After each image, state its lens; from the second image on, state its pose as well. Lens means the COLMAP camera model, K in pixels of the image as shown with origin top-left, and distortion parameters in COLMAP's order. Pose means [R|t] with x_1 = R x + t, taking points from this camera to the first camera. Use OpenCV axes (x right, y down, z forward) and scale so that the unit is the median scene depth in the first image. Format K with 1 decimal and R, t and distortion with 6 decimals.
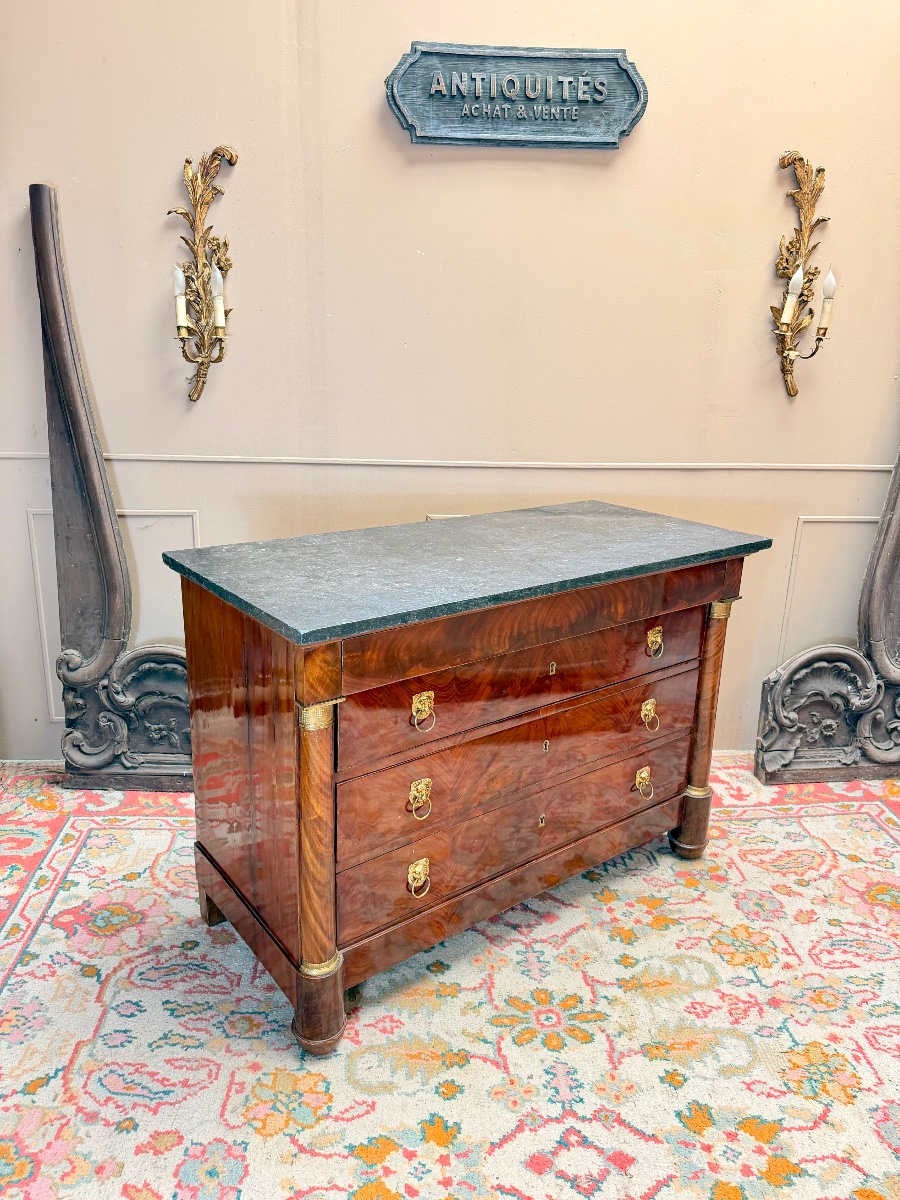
lens RADIAL K [[853.4, 0, 452.5], [0, 853.4, 597.5], [0, 0, 1]] dist [0.005710, -0.009116]
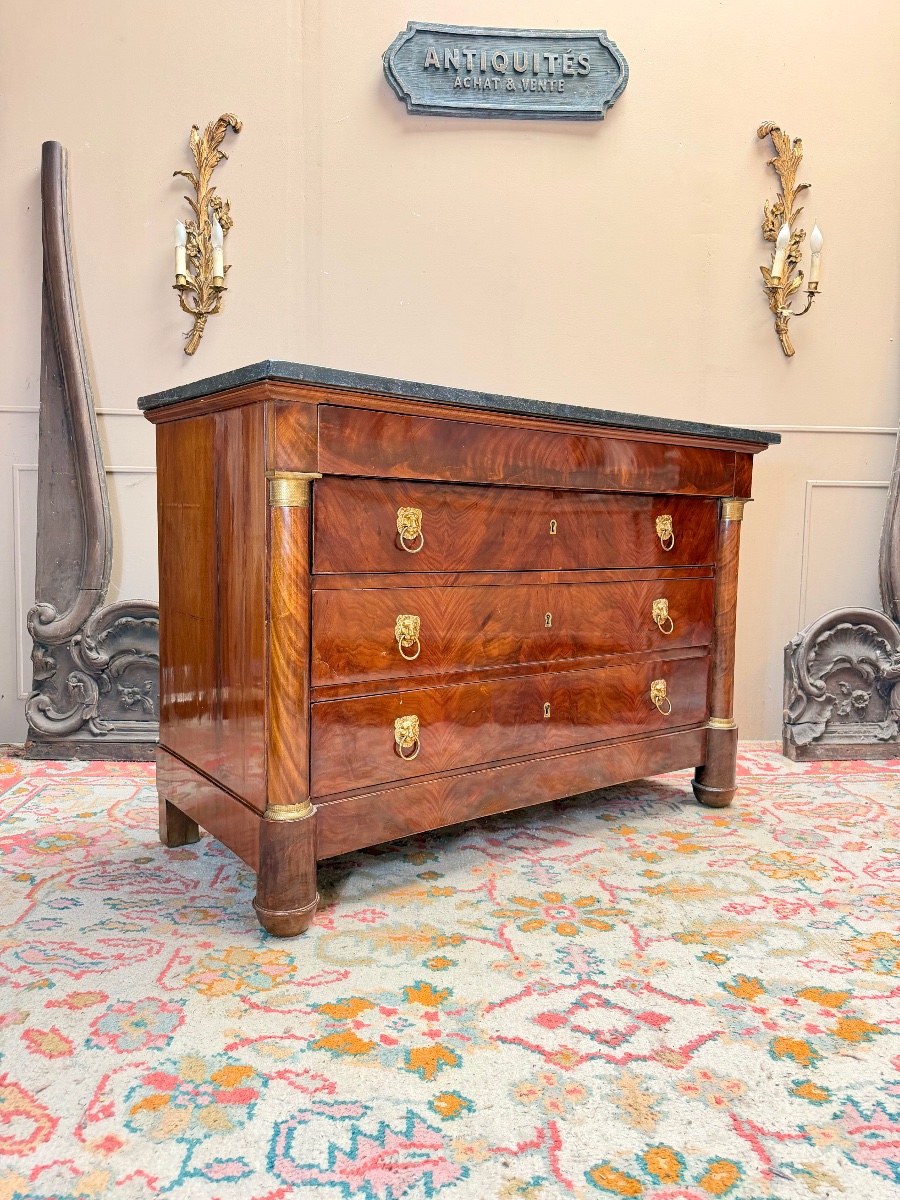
lens RADIAL K [[854.2, 0, 453.9], [0, 854.2, 599.5], [0, 0, 1]] dist [0.004974, -0.007157]
pose [[0.999937, -0.008251, -0.007561, 0.013008], [0.006552, 0.979335, -0.202139, 0.276563], [0.009073, 0.202077, 0.979328, 0.087445]]
